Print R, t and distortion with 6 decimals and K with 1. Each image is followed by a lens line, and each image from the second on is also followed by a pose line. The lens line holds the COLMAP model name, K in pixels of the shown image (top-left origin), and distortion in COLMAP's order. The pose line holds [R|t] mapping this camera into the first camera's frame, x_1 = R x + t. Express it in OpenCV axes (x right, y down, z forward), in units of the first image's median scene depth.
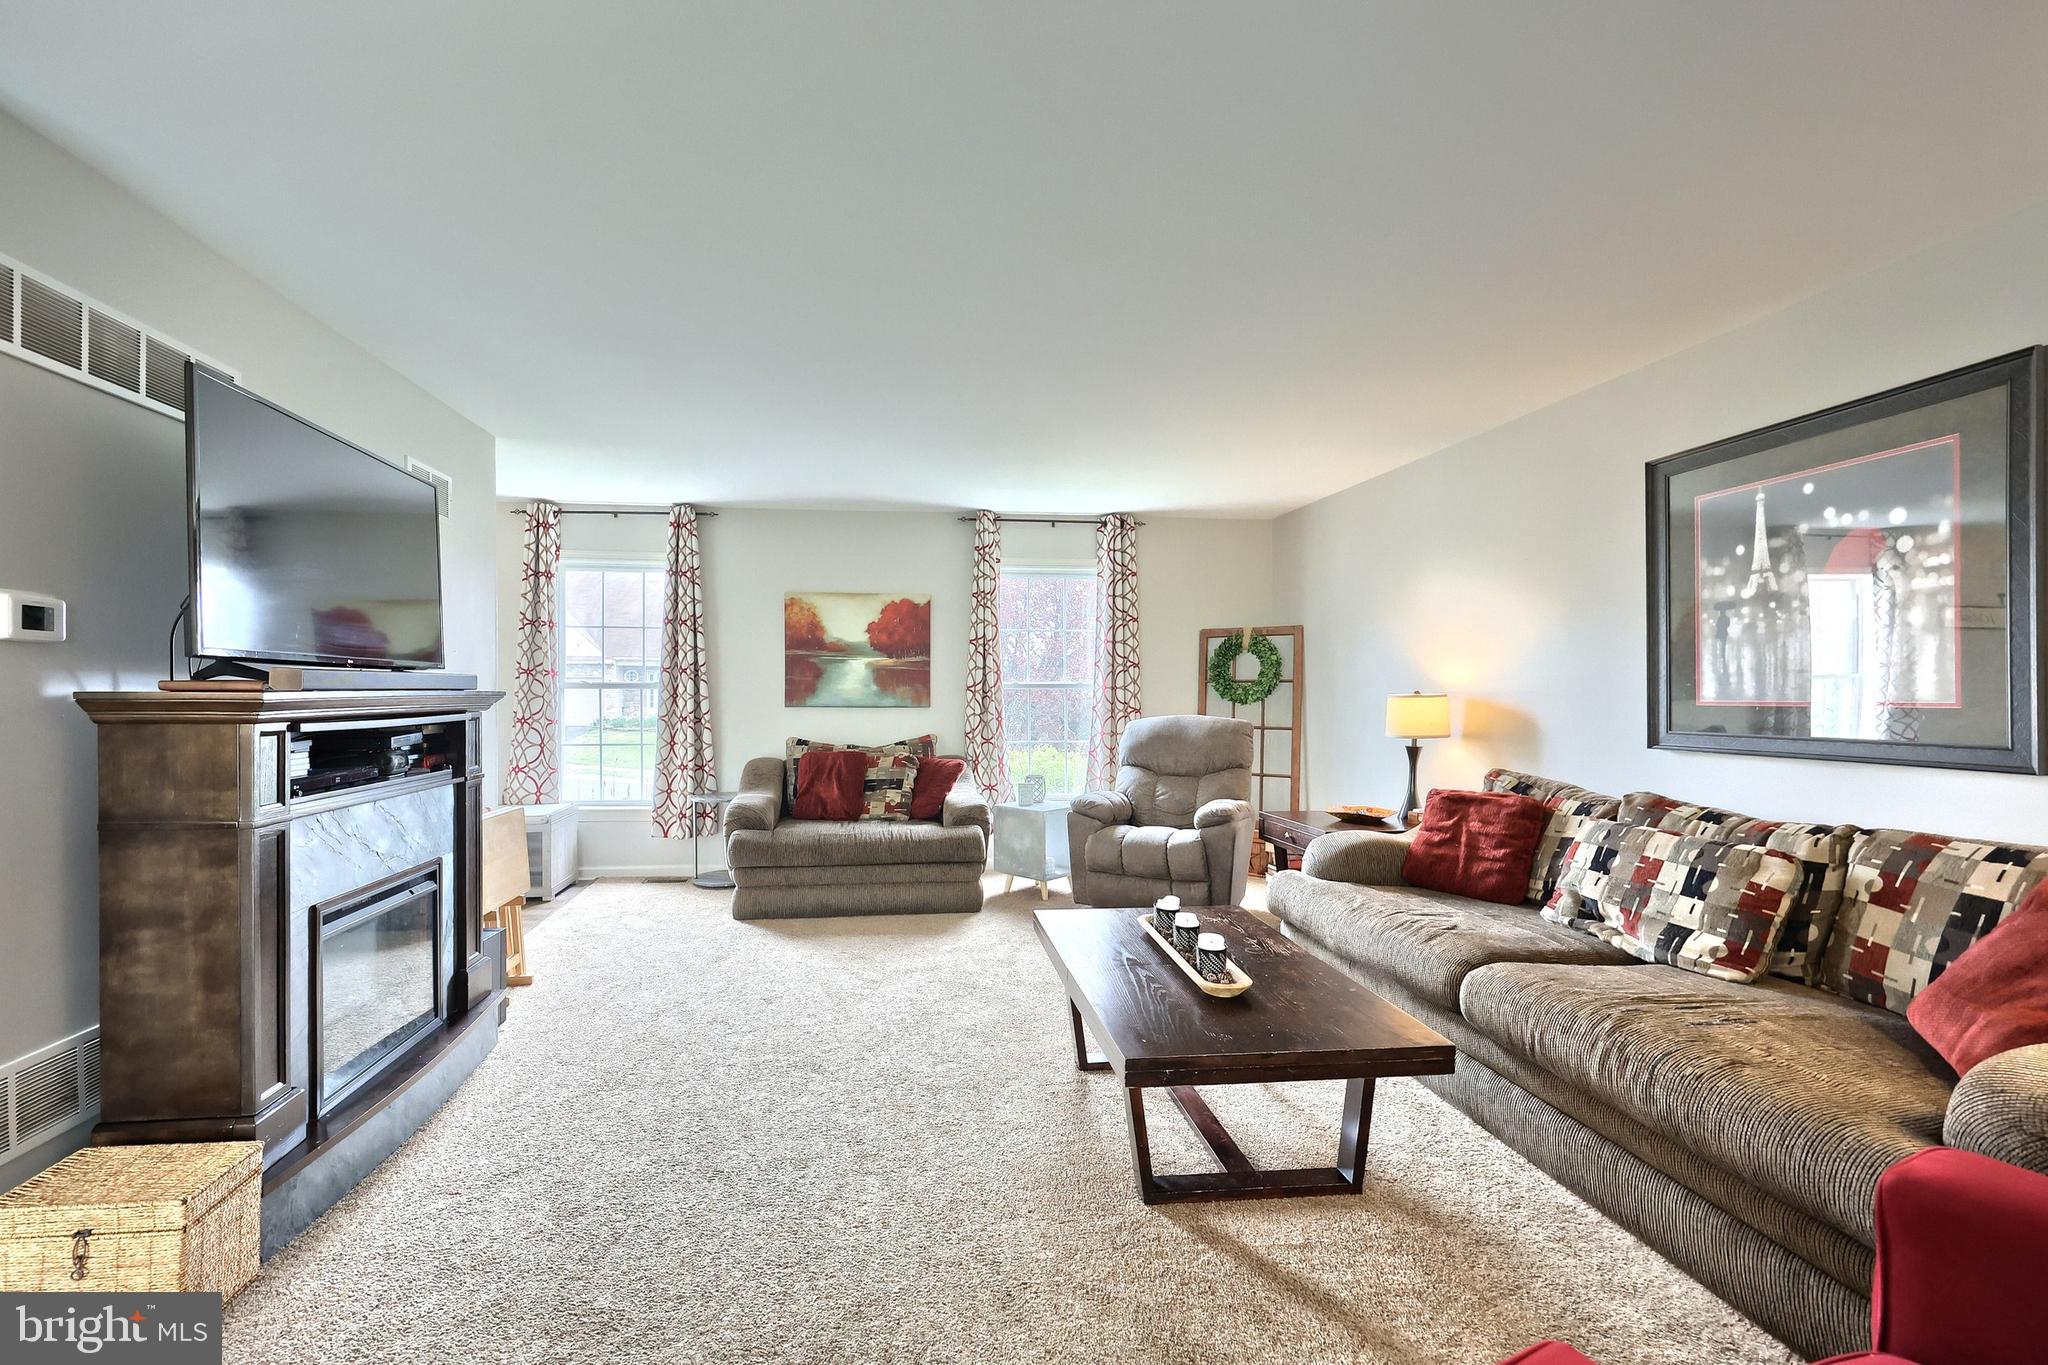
lens RADIAL K [[853.7, 0, 965.9], [0, 853.7, 692.2], [0, 0, 1]] dist [-0.000272, 0.000055]
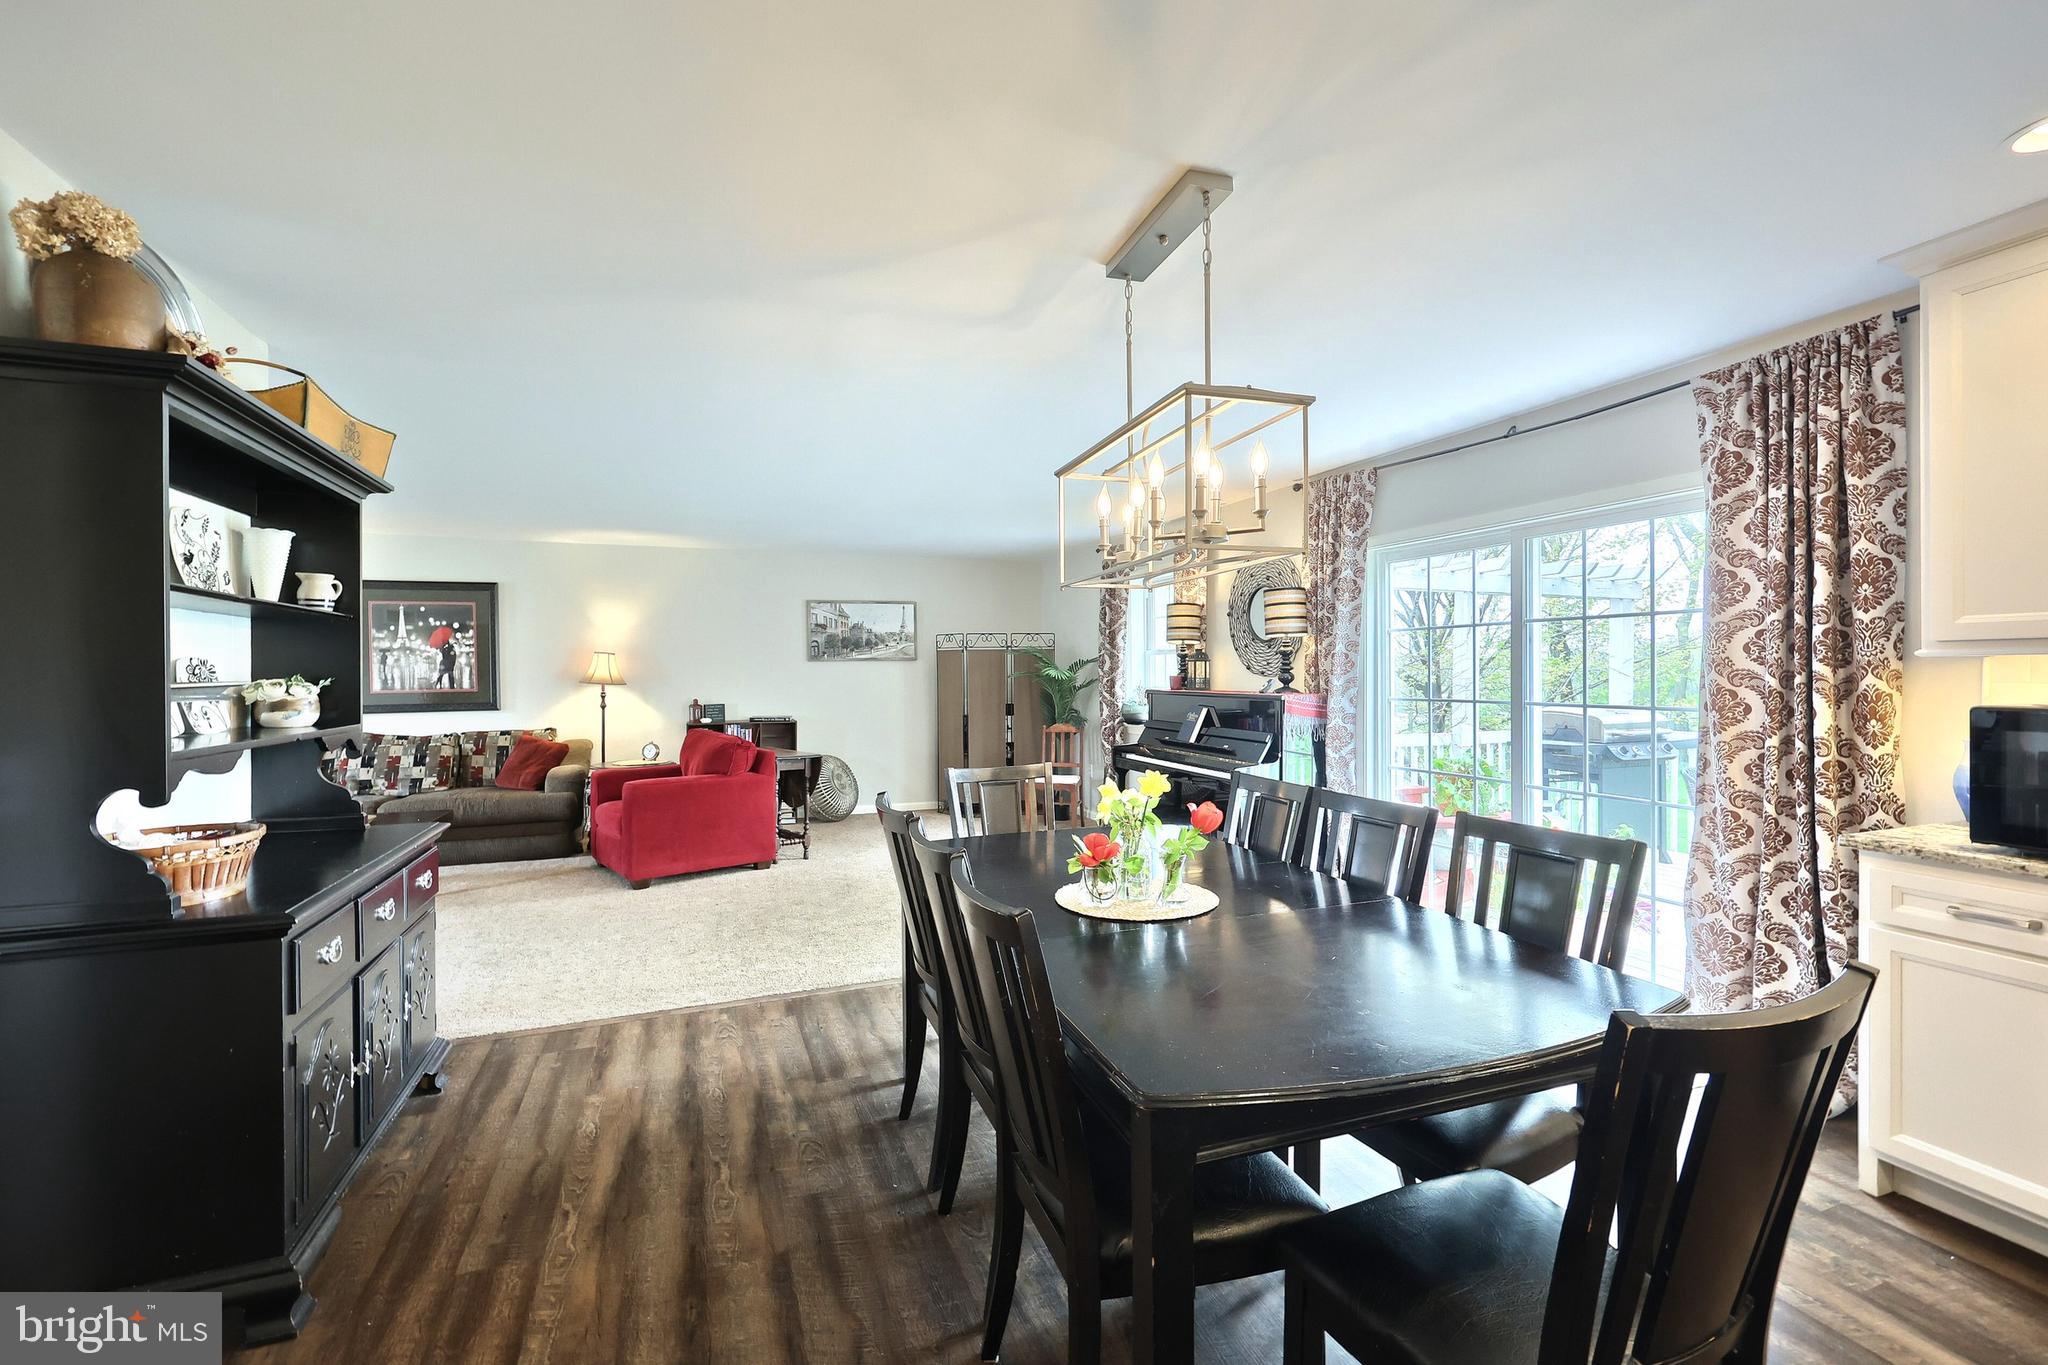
lens RADIAL K [[868.6, 0, 1019.6], [0, 868.6, 673.9], [0, 0, 1]] dist [-0.001043, -0.000043]
pose [[-0.254639, 0.001452, 0.967035, -1.150219], [0.009631, 0.999953, 0.001035, -0.013392], [-0.966988, 0.009578, -0.254641, -0.050224]]
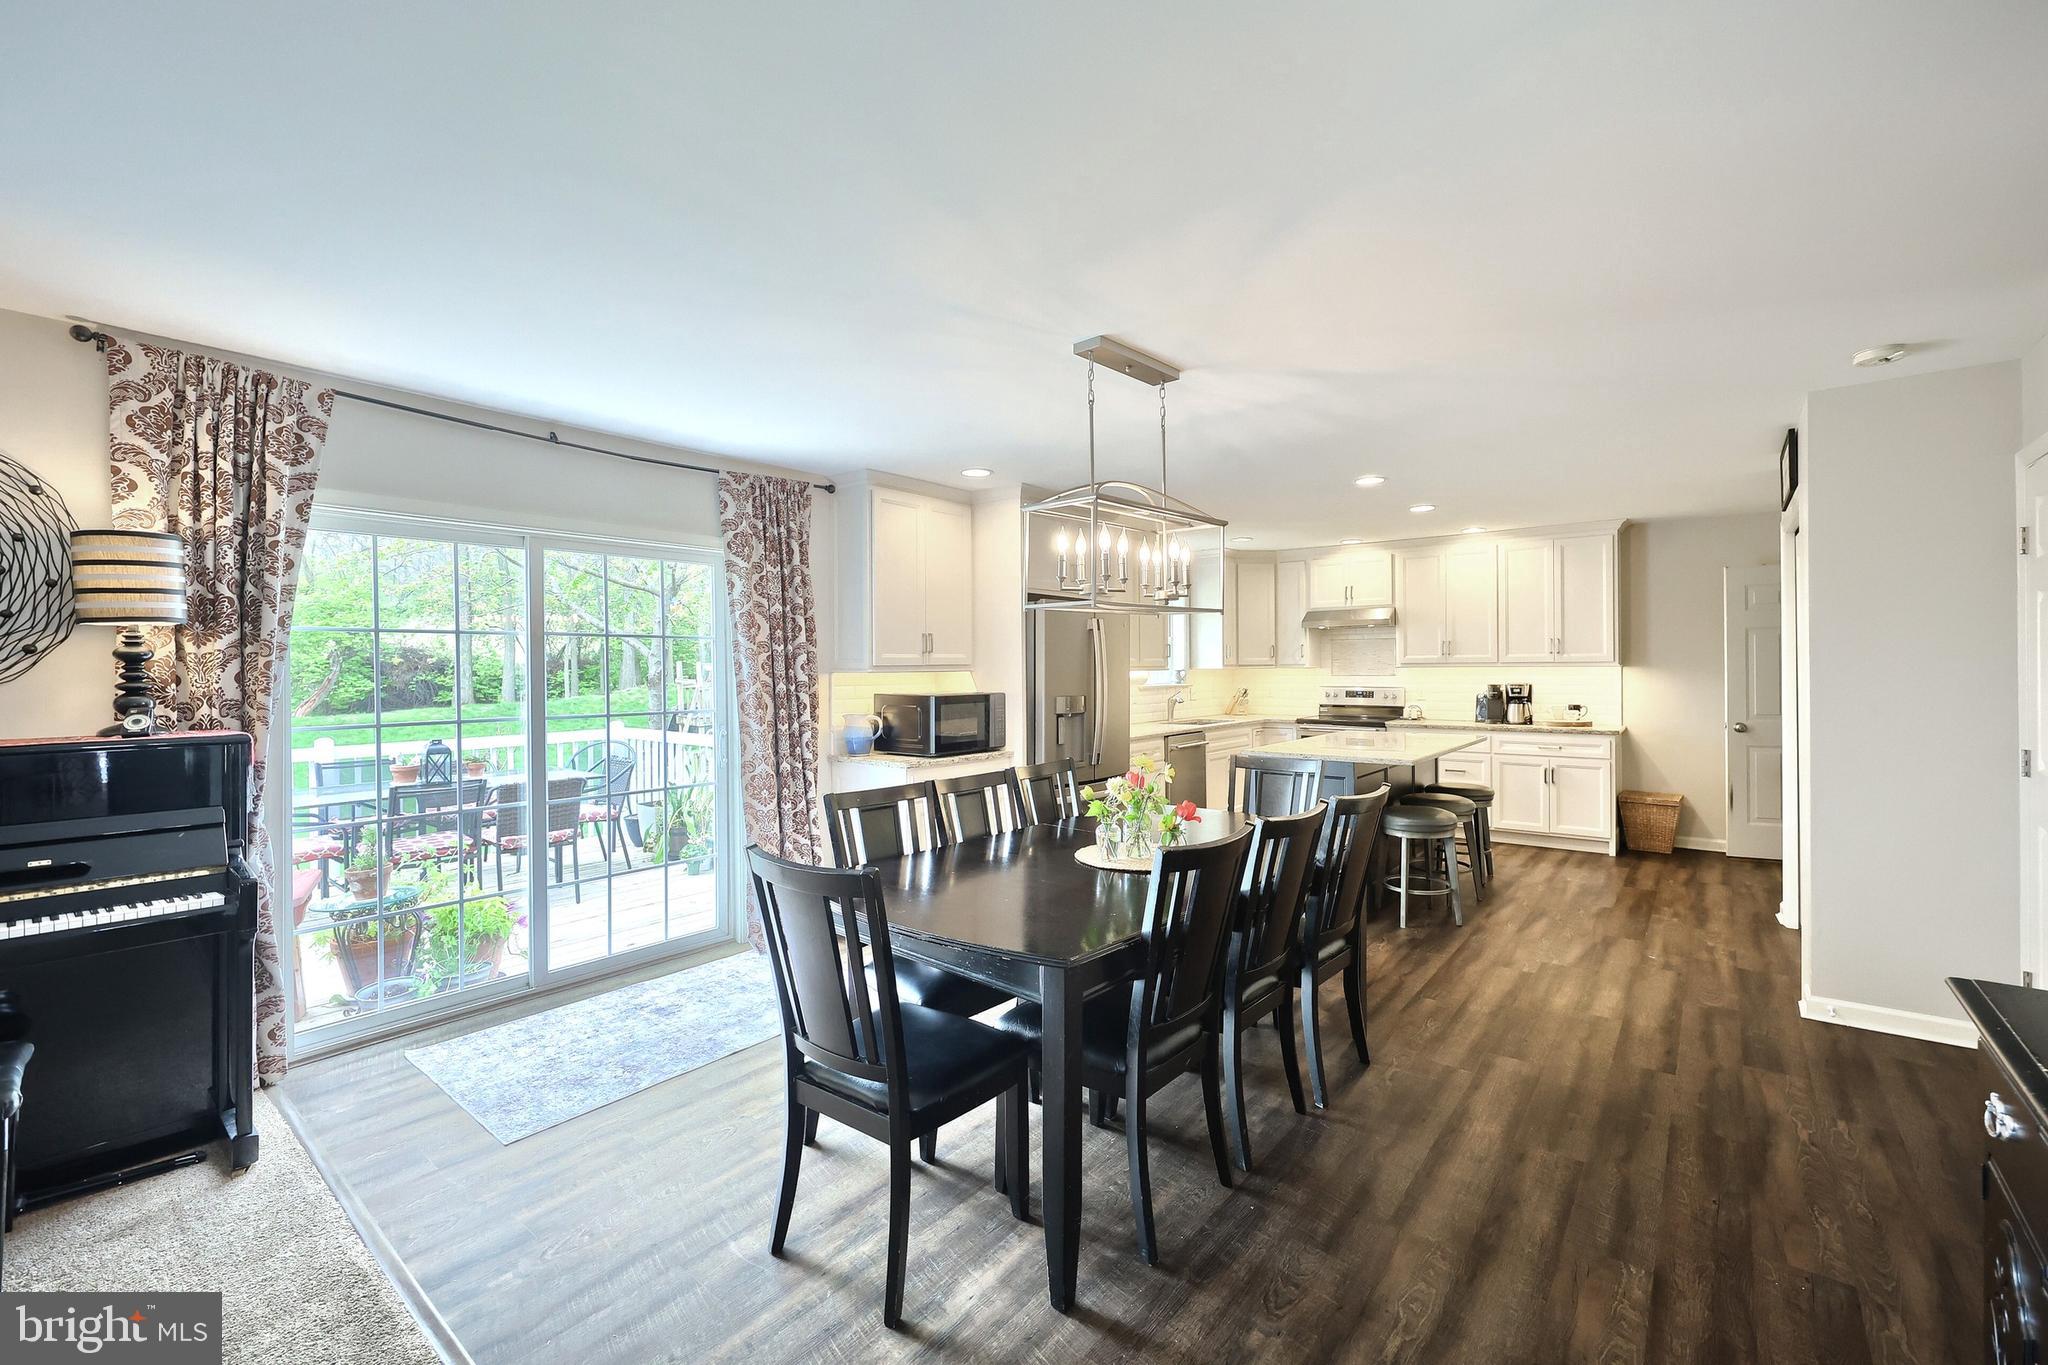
lens RADIAL K [[847.6, 0, 1022.6], [0, 847.6, 667.3], [0, 0, 1]] dist [-0.000499, 0.000050]
pose [[-0.714624, 0.007423, -0.699469, -0.231661], [0.006095, 0.999972, 0.004385, -0.027765], [0.699482, -0.001130, -0.714650, 0.145416]]
